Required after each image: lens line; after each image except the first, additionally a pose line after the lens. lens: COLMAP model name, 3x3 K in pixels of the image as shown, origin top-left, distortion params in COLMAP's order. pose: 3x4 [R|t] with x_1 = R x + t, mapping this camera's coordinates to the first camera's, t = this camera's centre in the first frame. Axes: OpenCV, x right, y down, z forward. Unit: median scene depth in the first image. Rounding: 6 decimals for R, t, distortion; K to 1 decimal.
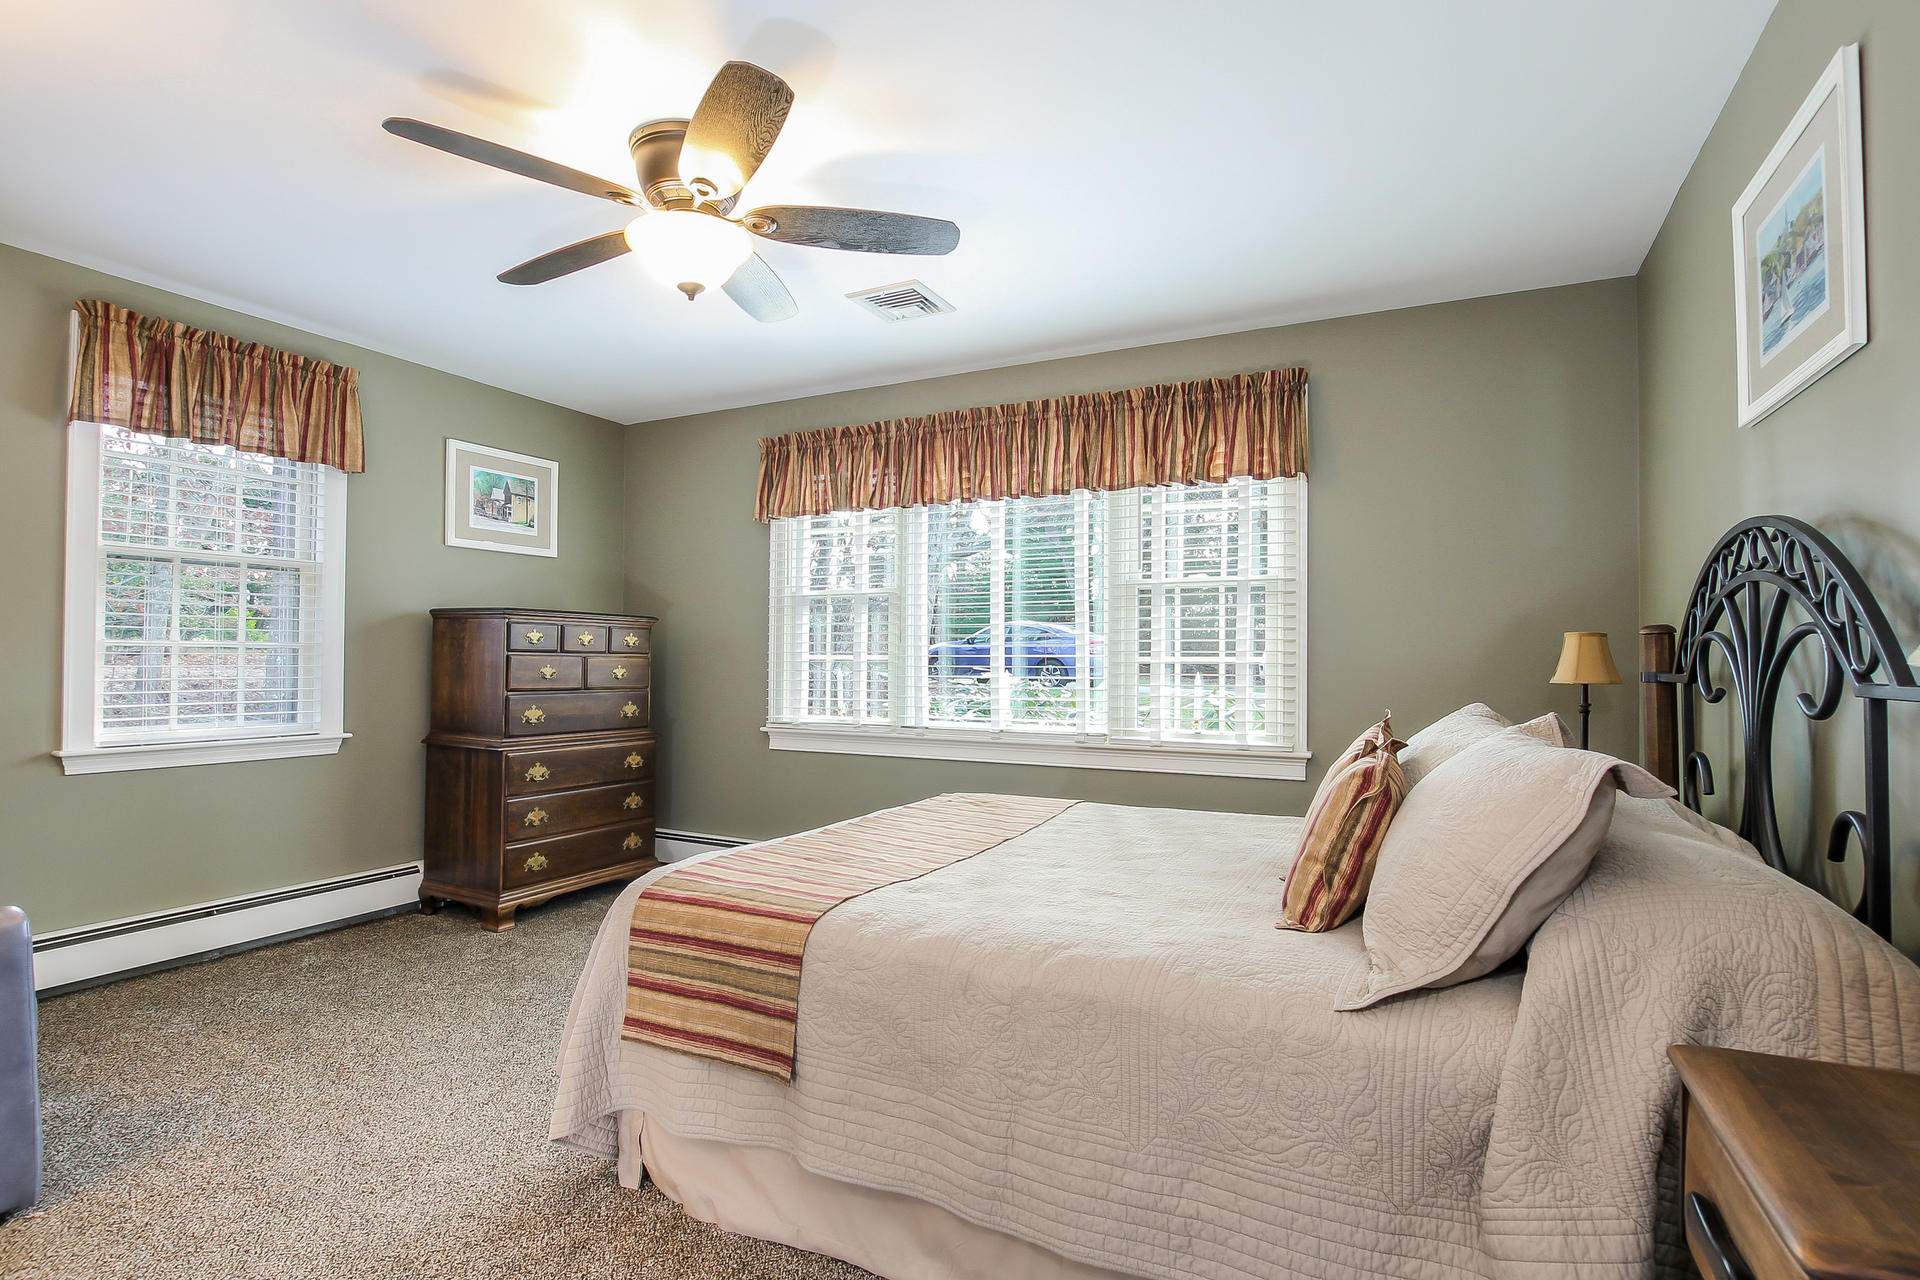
lens RADIAL K [[956.9, 0, 948.8], [0, 956.9, 639.9], [0, 0, 1]] dist [-0.012217, 0.002351]
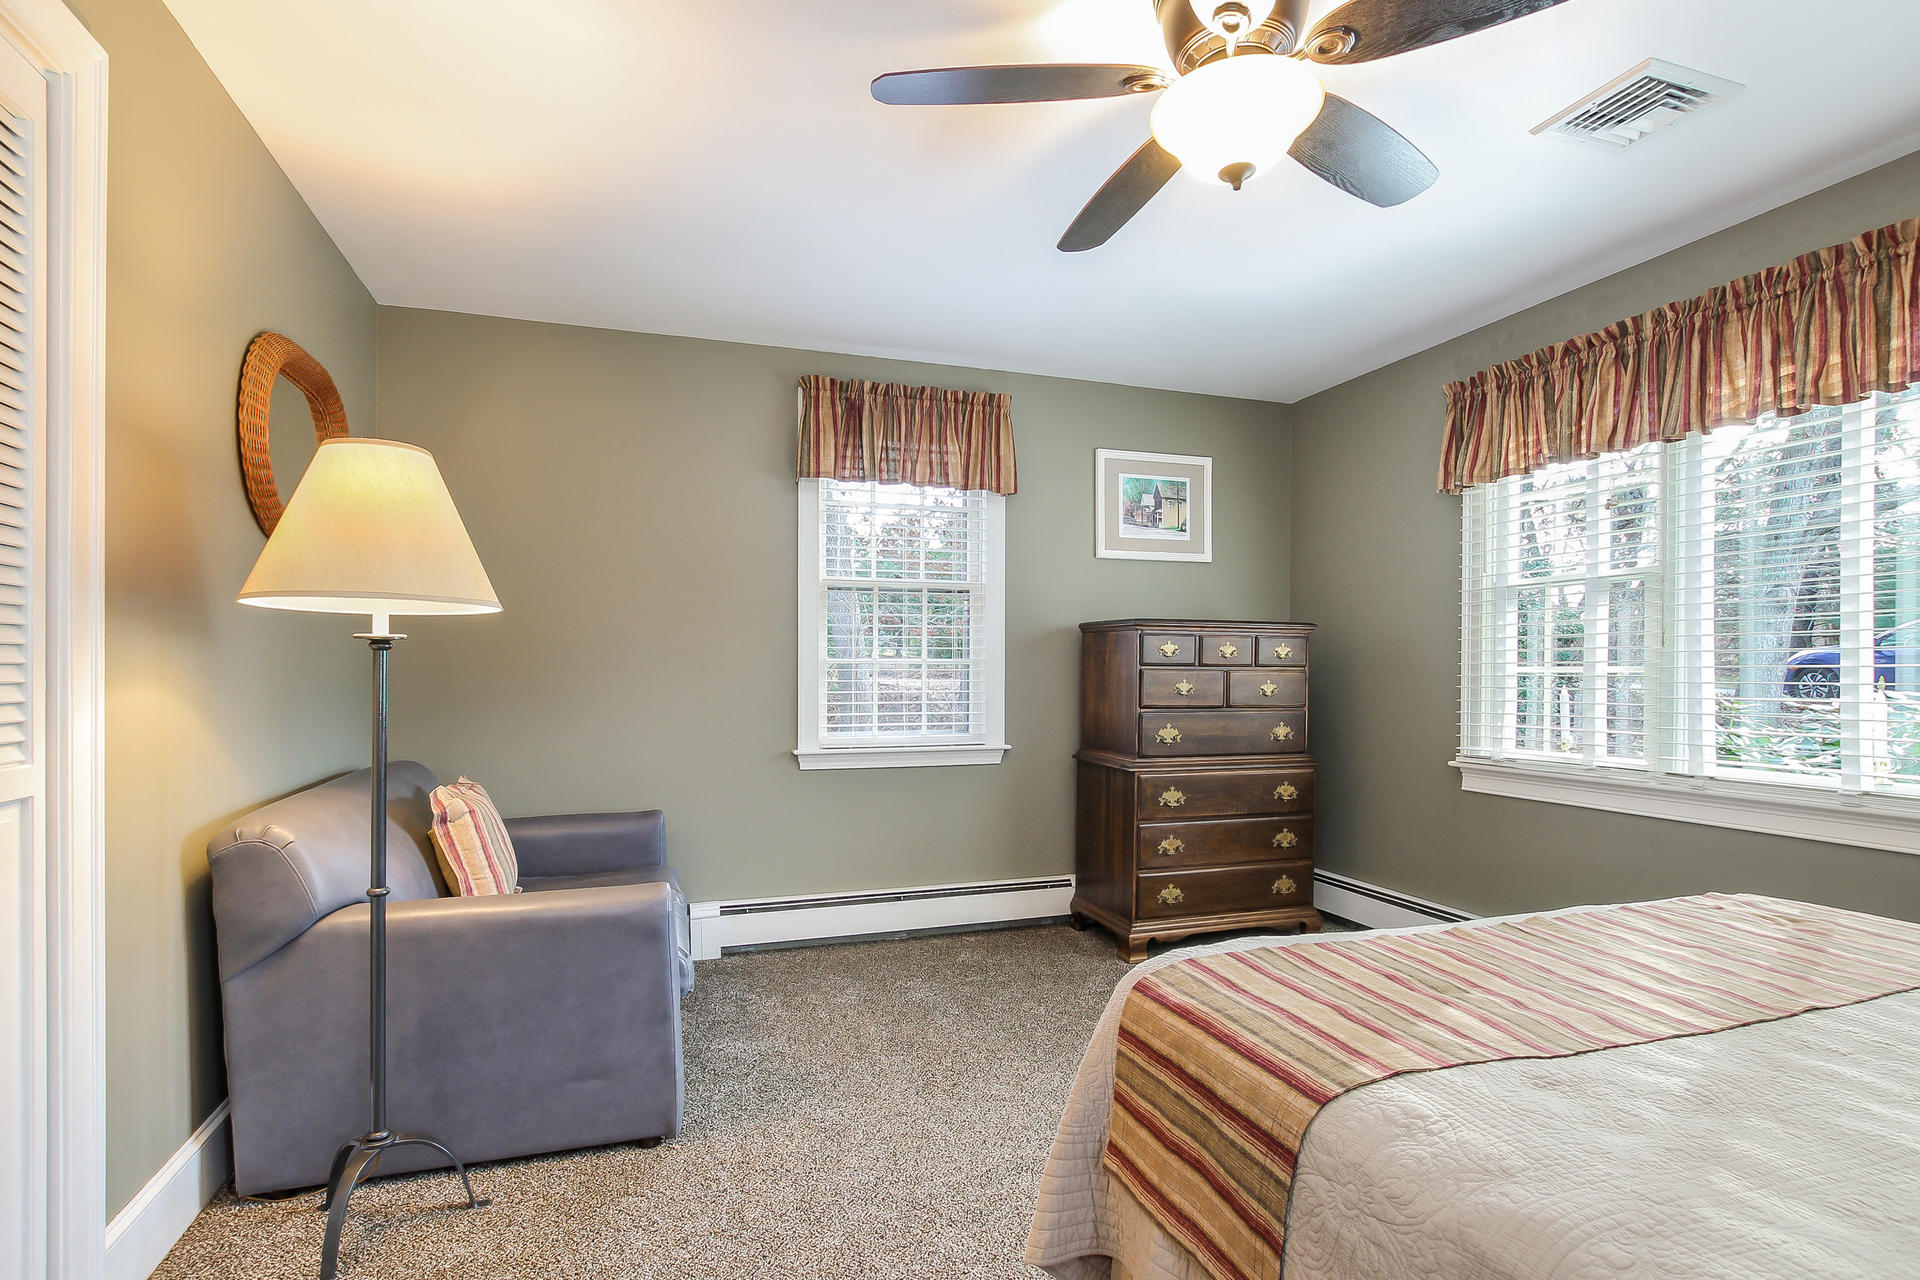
lens RADIAL K [[956.9, 0, 959.0], [0, 956.9, 678.7], [0, 0, 1]] dist [-0.012217, 0.002351]
pose [[0.723413, 0.000857, -0.690415, 0.055395], [0.017319, 0.999662, 0.019388, 0.003788], [0.690198, -0.025983, 0.723154, 0.200356]]
